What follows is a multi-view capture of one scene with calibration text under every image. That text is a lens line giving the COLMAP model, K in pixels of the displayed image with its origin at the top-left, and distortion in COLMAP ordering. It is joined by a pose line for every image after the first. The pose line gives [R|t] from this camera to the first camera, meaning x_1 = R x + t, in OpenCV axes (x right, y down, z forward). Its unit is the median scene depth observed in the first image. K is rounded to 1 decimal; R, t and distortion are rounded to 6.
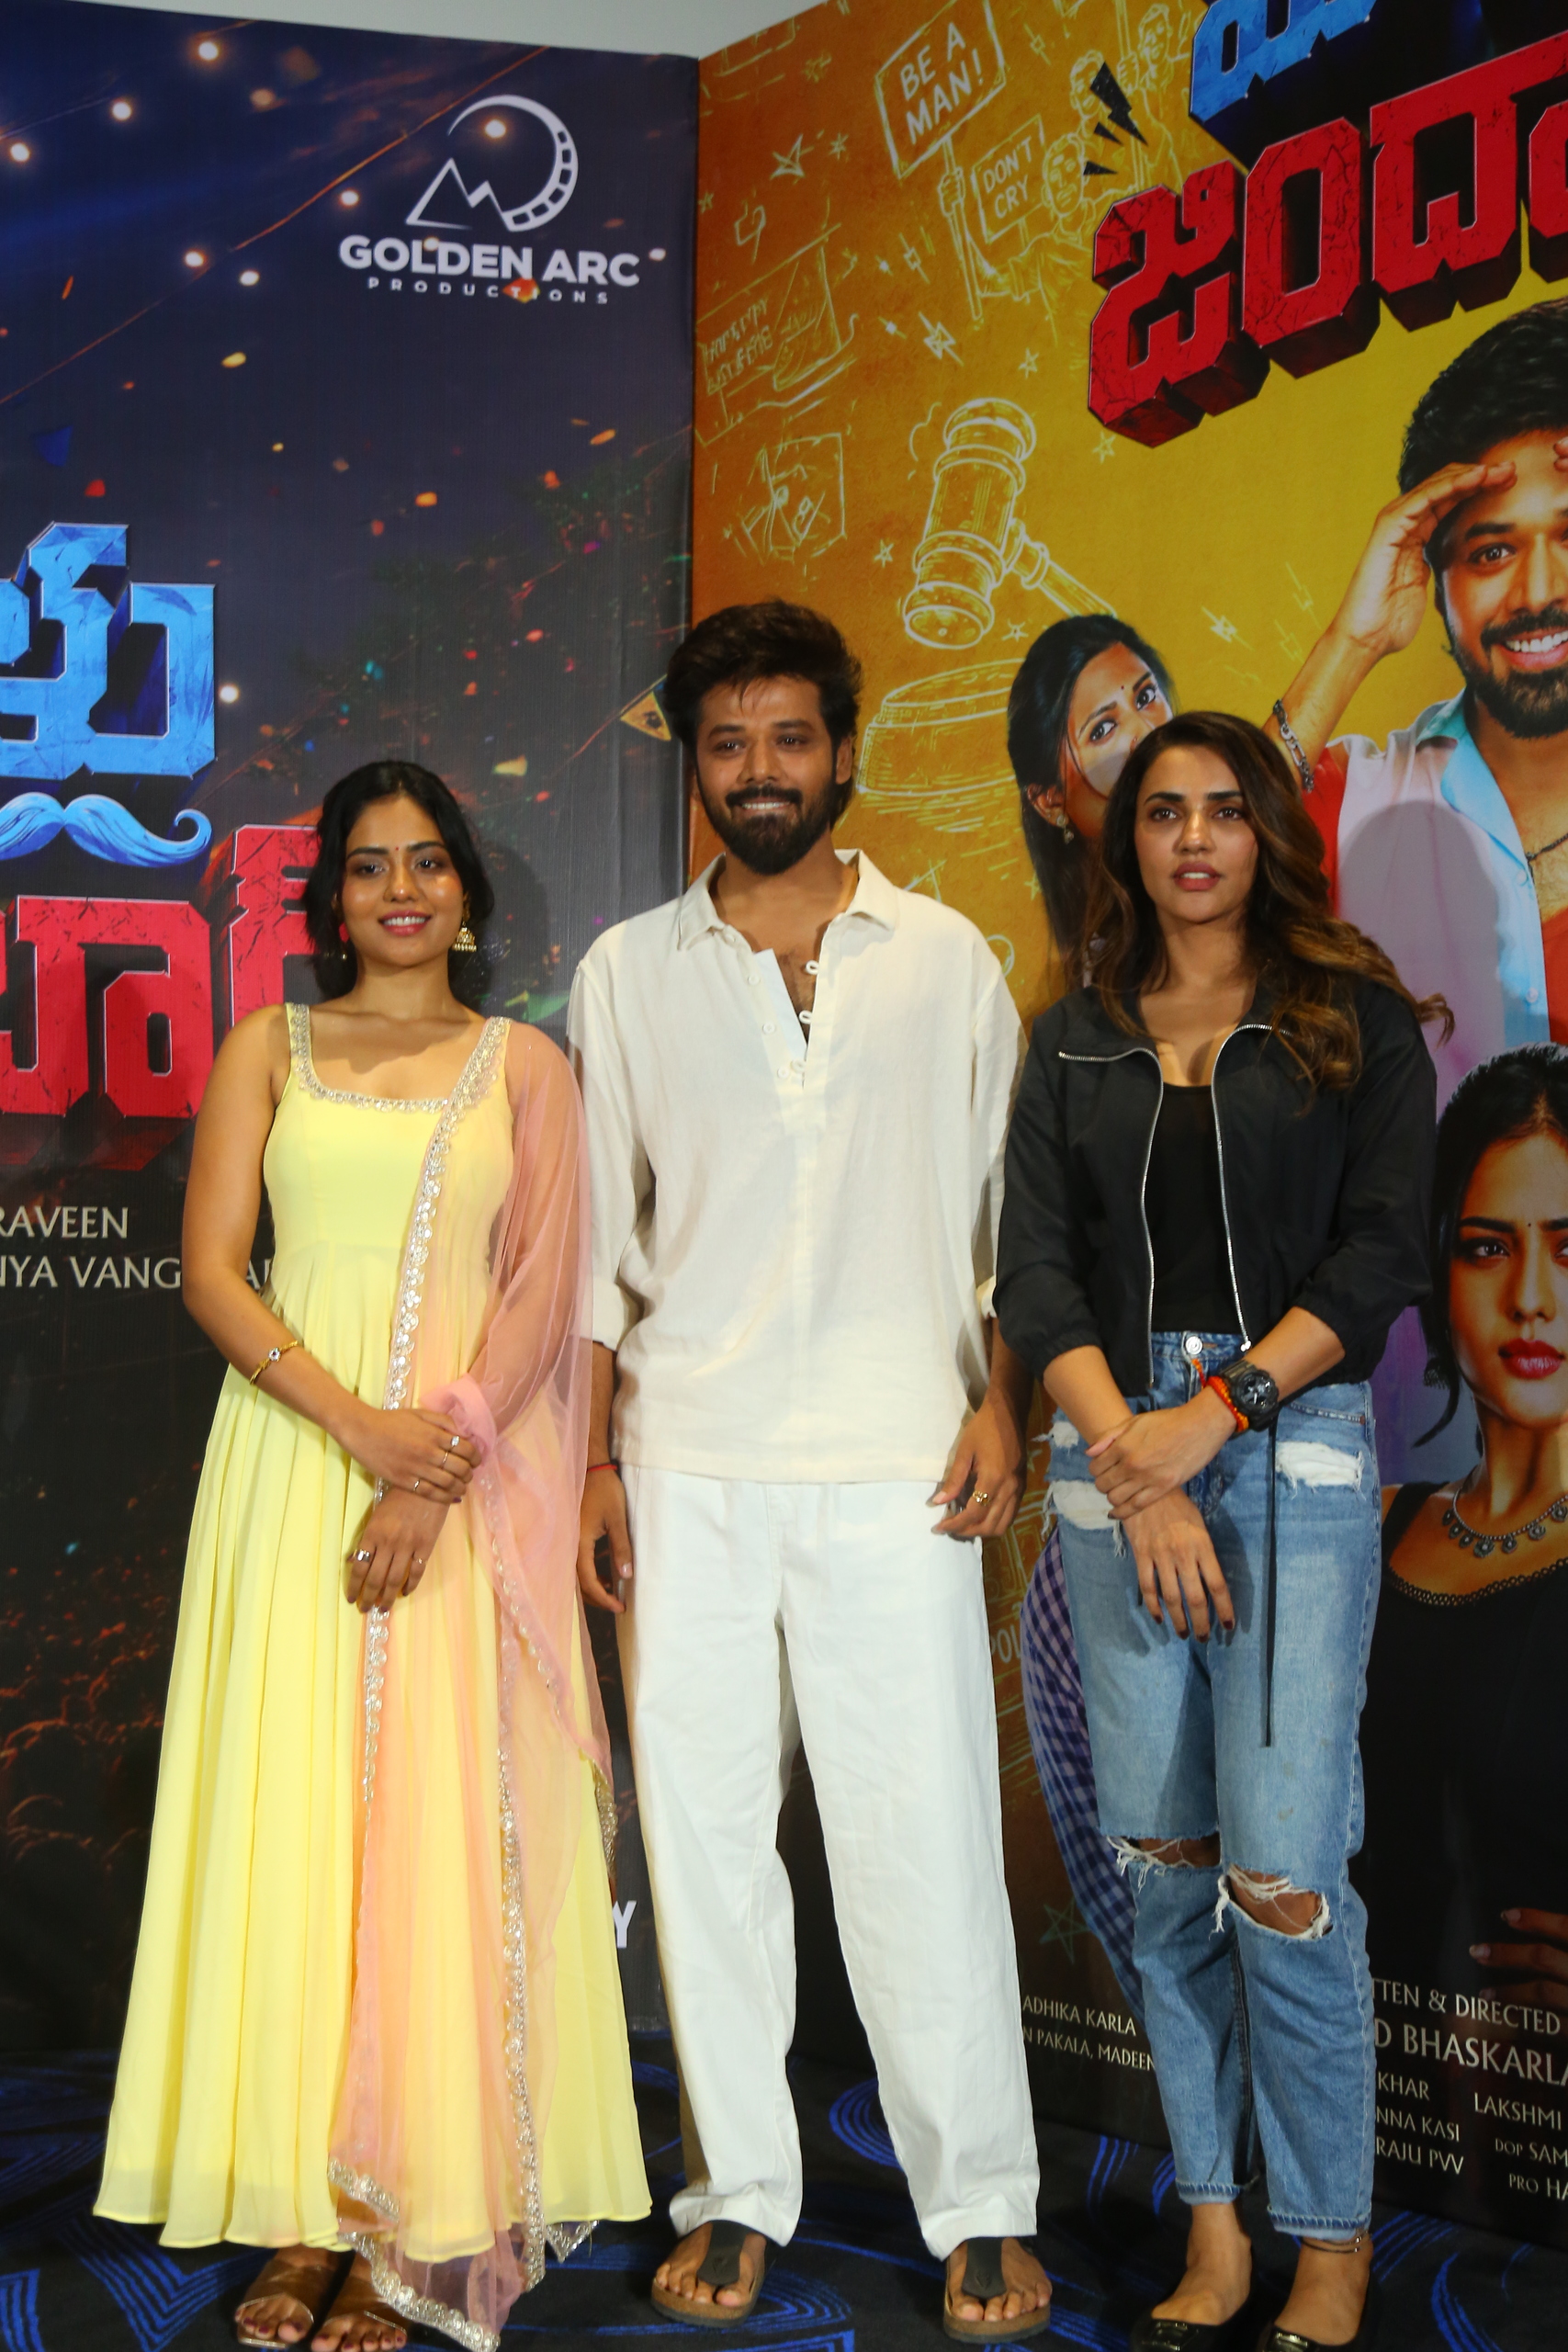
lens RADIAL K [[3051.9, 0, 779.4], [0, 3051.9, 1215.2], [0, 0, 1]] dist [0.134879, 0.068309]
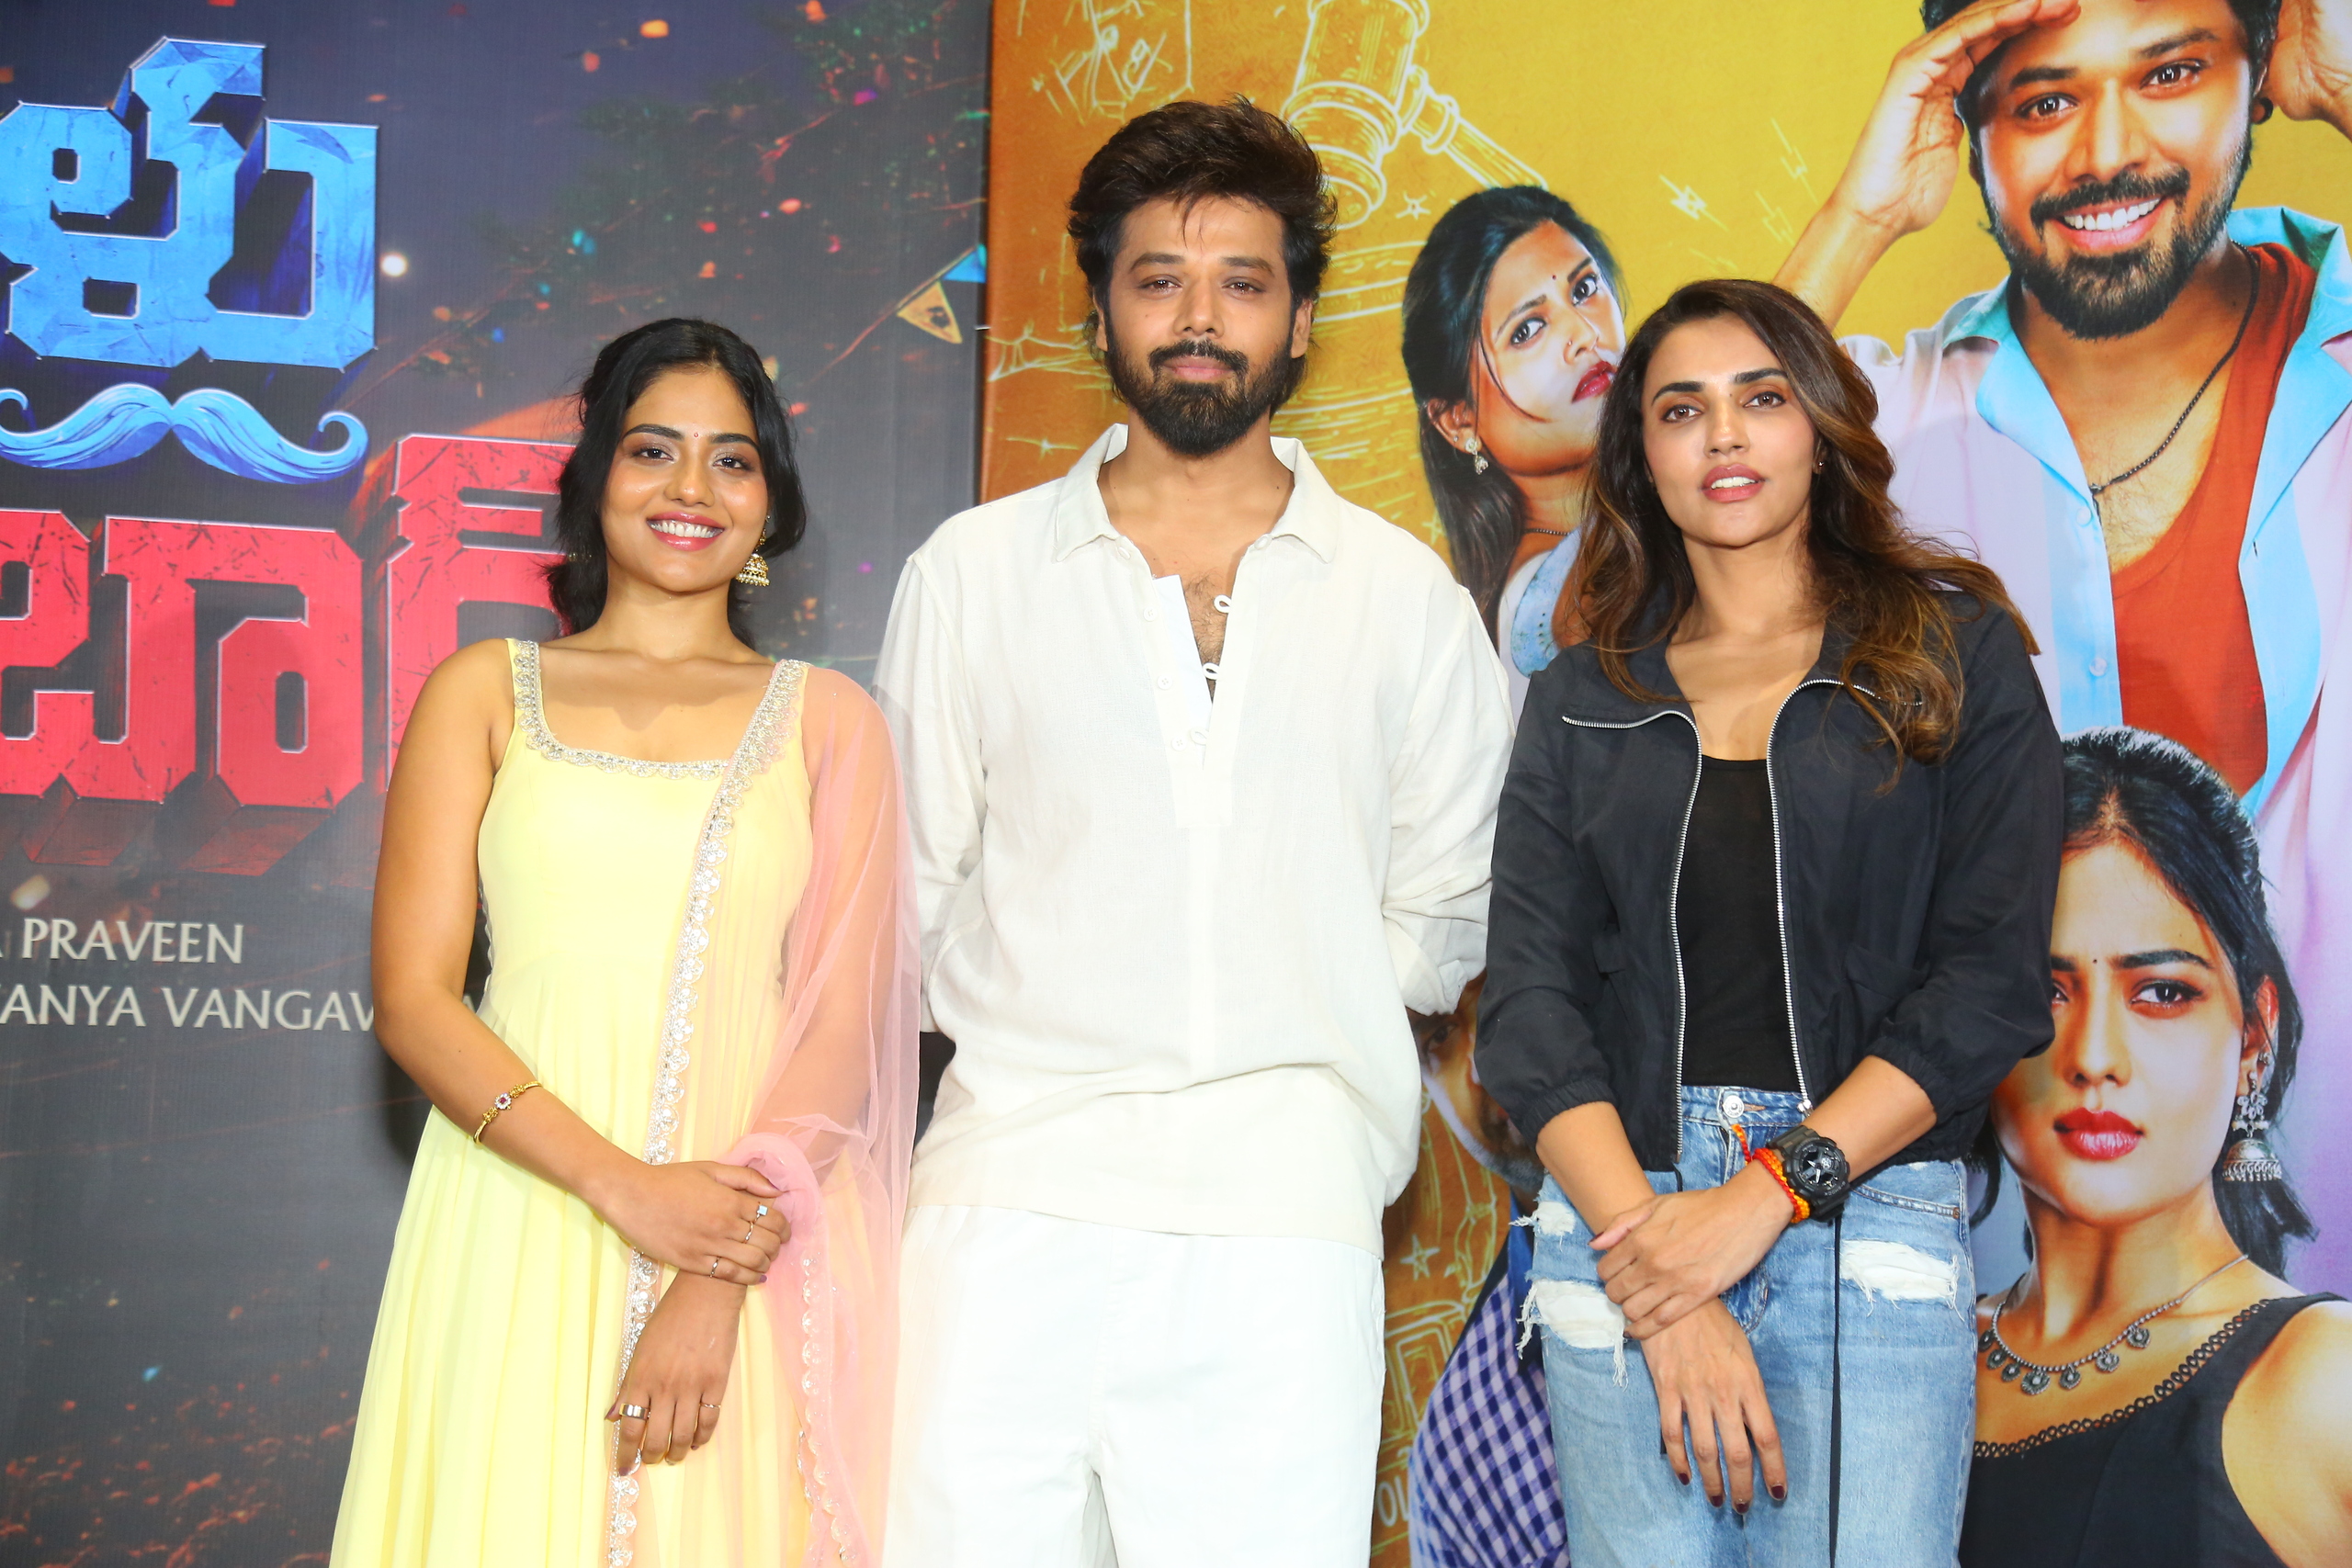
lens RADIAL K [[3419.9, 0, 1166.8], [0, 3419.9, 818.9], [0, 0, 1]] dist [0.188034, 0.034374]
pose [[0.997505, 0.016444, 0.068648, -0.044325], [-0.012955, 0.998617, -0.050962, 0.013165], [-0.069391, 0.049946, 0.996338, 0.127165]]
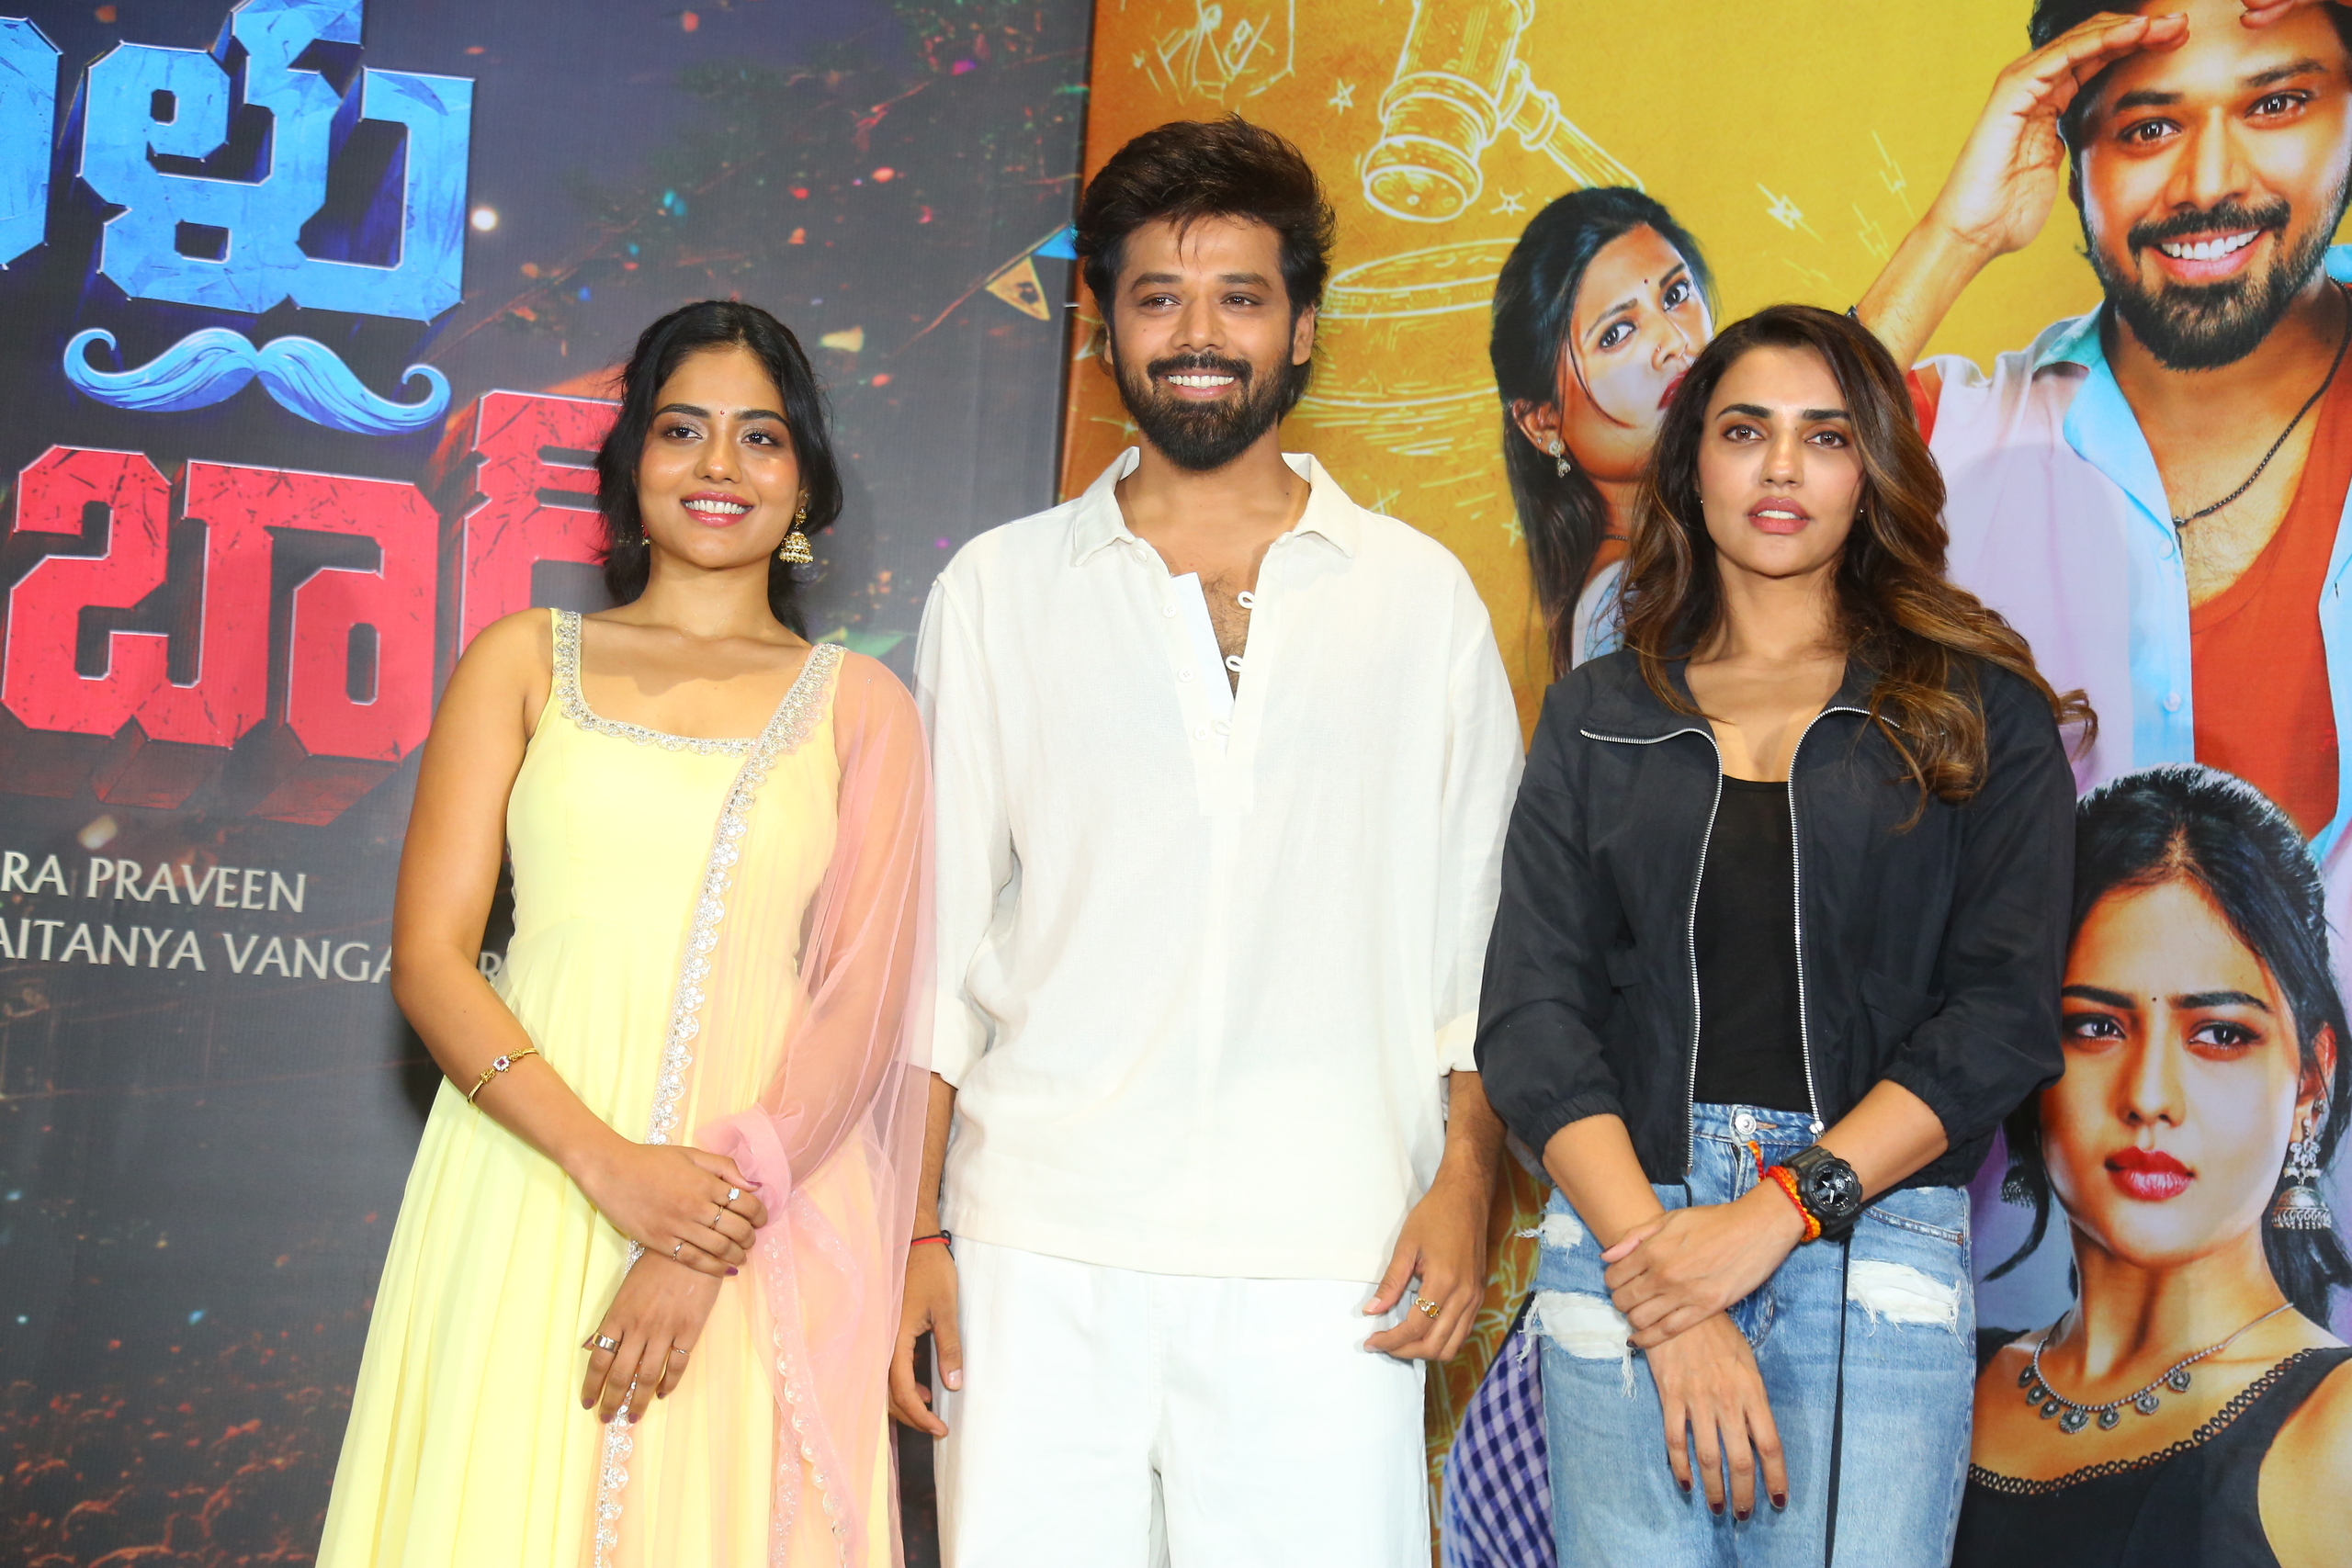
lens RADIAL K [[3623.3, 0, 1169.4], [0, 3623.3, 826.6], [0, 0, 1]] dist [0.209683, 0.072532]
pose [[0.997432, 0.061586, 0.036568, -0.033038], [-0.060082, 0.997356, -0.040877, 0.010968], [-0.038989, 0.038575, 0.998495, 0.081154]]
